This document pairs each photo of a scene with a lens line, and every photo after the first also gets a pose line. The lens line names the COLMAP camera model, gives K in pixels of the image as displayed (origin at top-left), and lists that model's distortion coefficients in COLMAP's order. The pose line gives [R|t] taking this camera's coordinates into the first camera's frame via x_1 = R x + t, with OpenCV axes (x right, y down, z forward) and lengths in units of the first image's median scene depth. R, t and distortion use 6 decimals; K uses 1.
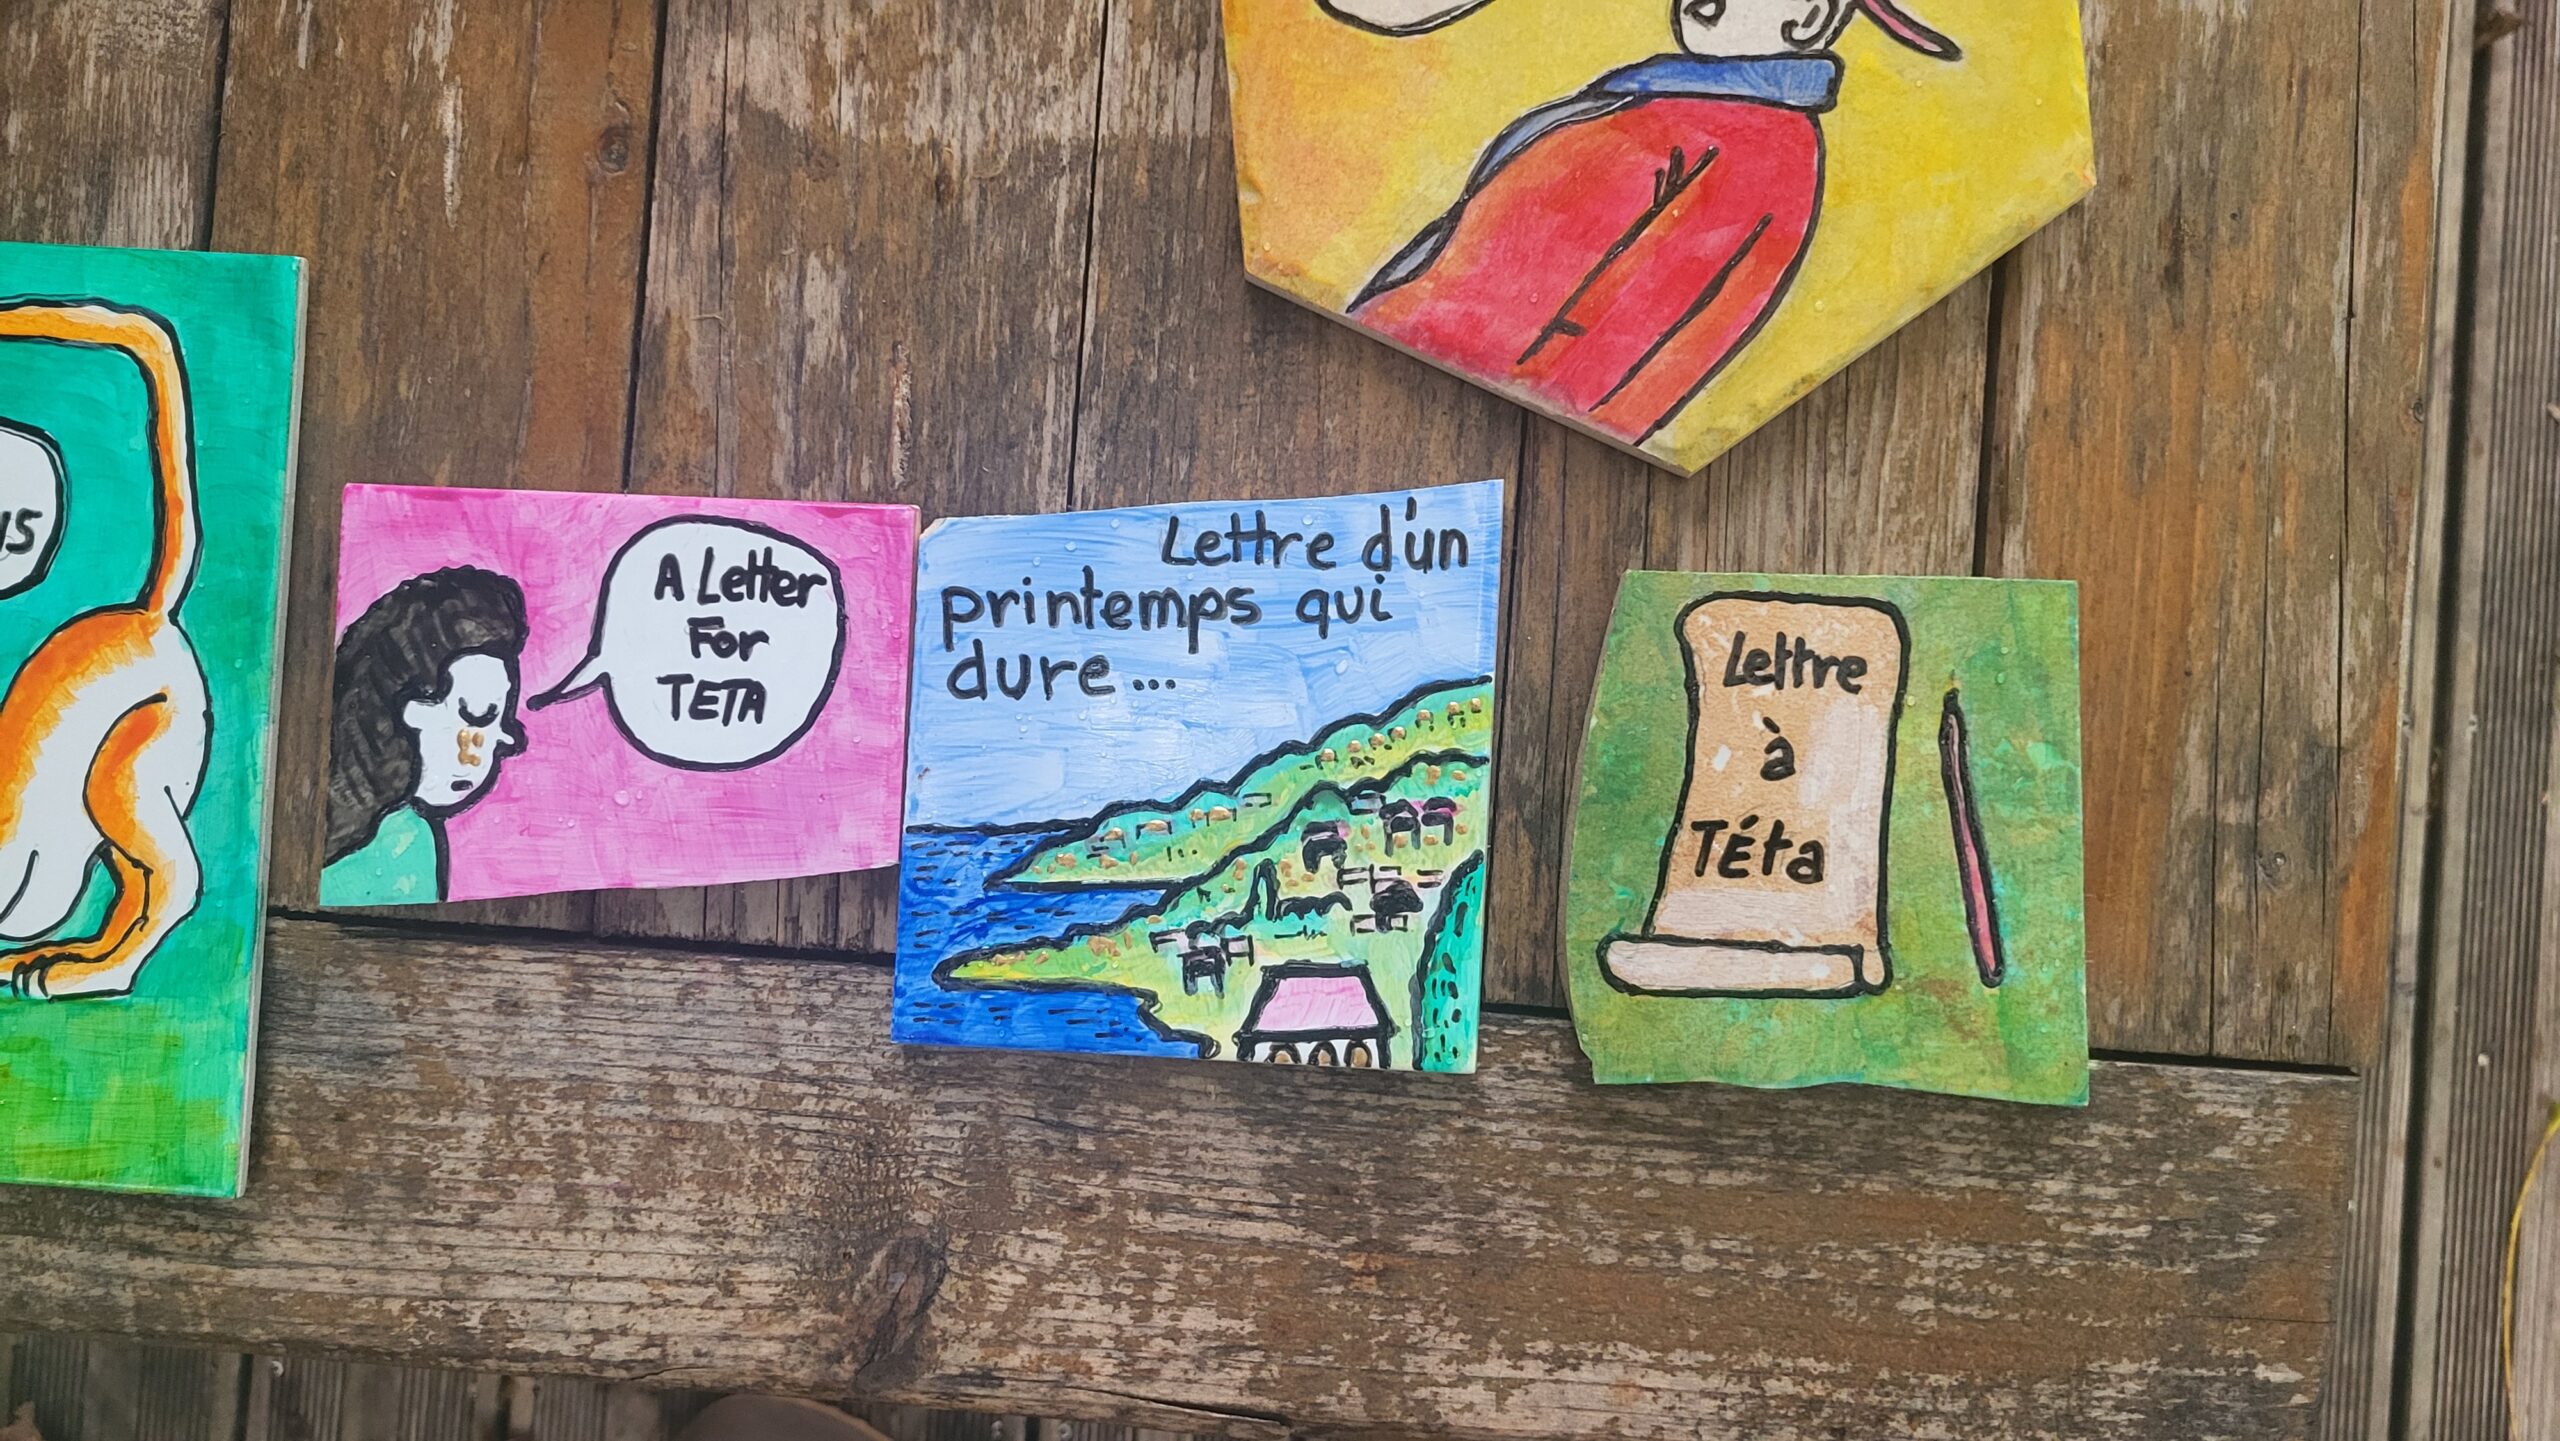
lens RADIAL K [[1925.0, 0, 1278.6], [0, 1925.0, 752.6], [0, 0, 1]] dist [0.027346, -0.036718]
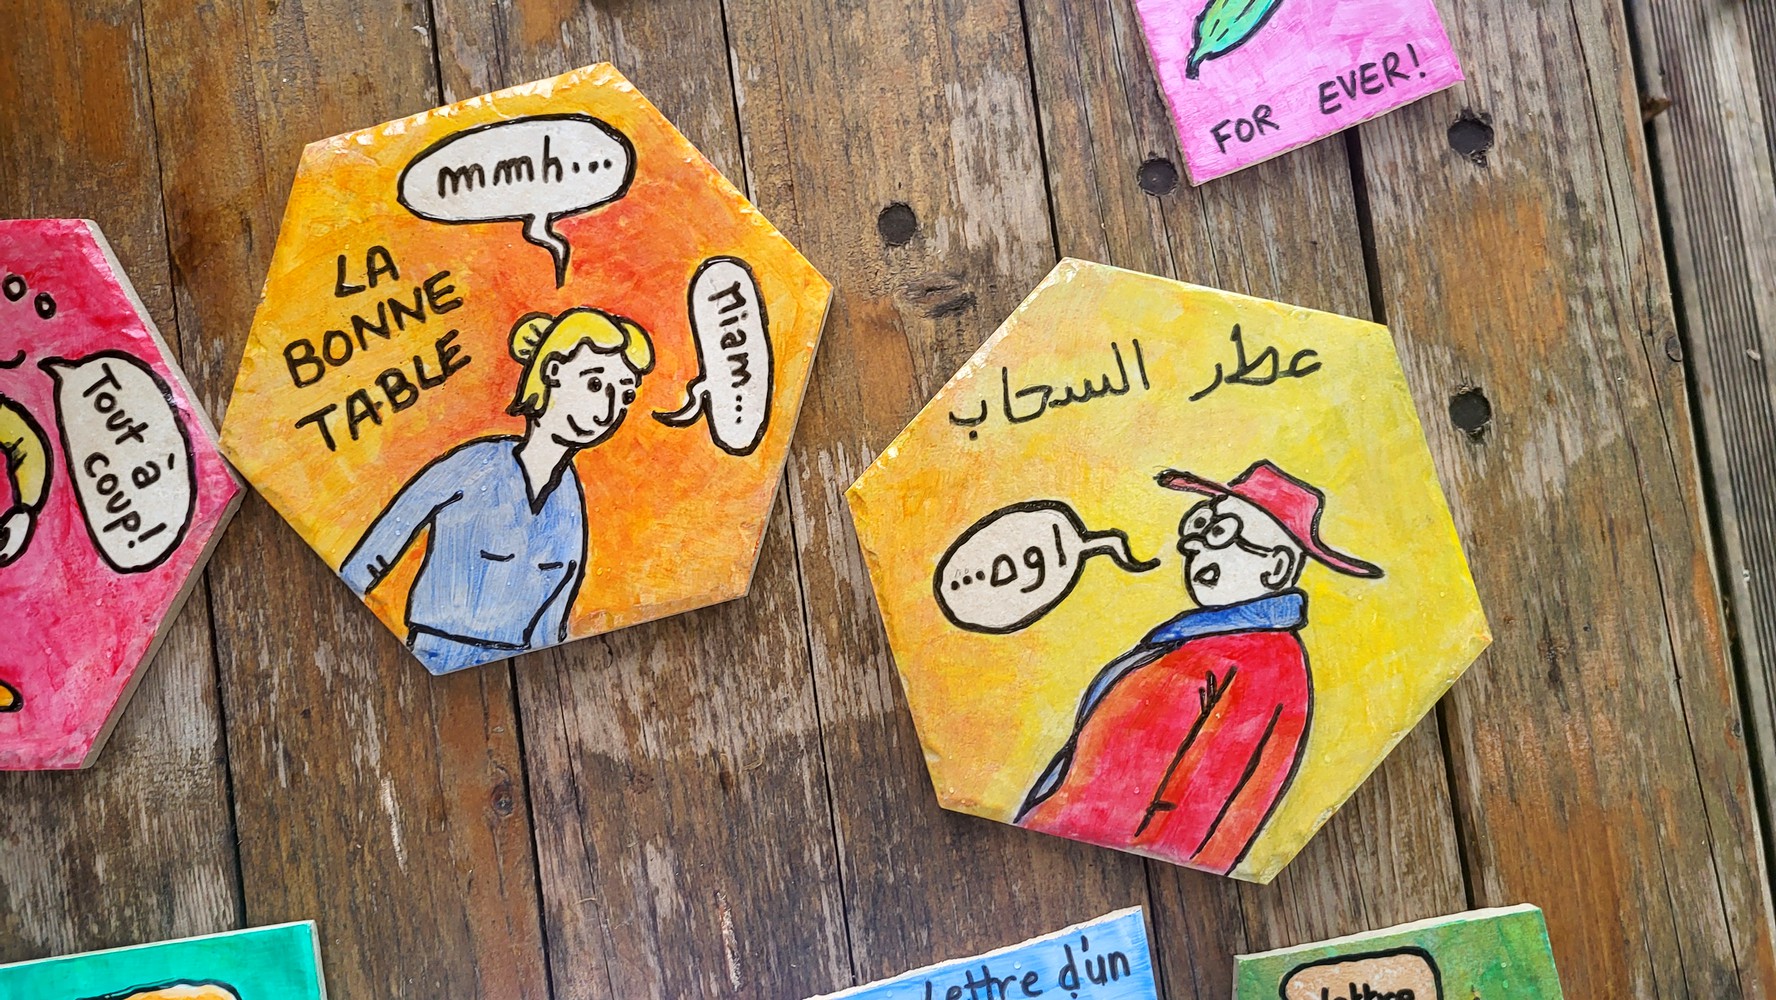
lens RADIAL K [[1335.4, 0, 887.1], [0, 1335.4, 522.3], [0, 0, 1]] dist [0.027346, -0.036718]
pose [[0.977820, -0.209448, -0.000163, -0.011033], [0.209353, 0.977397, -0.029447, -0.437833], [0.006327, 0.028759, 0.999566, -0.030587]]
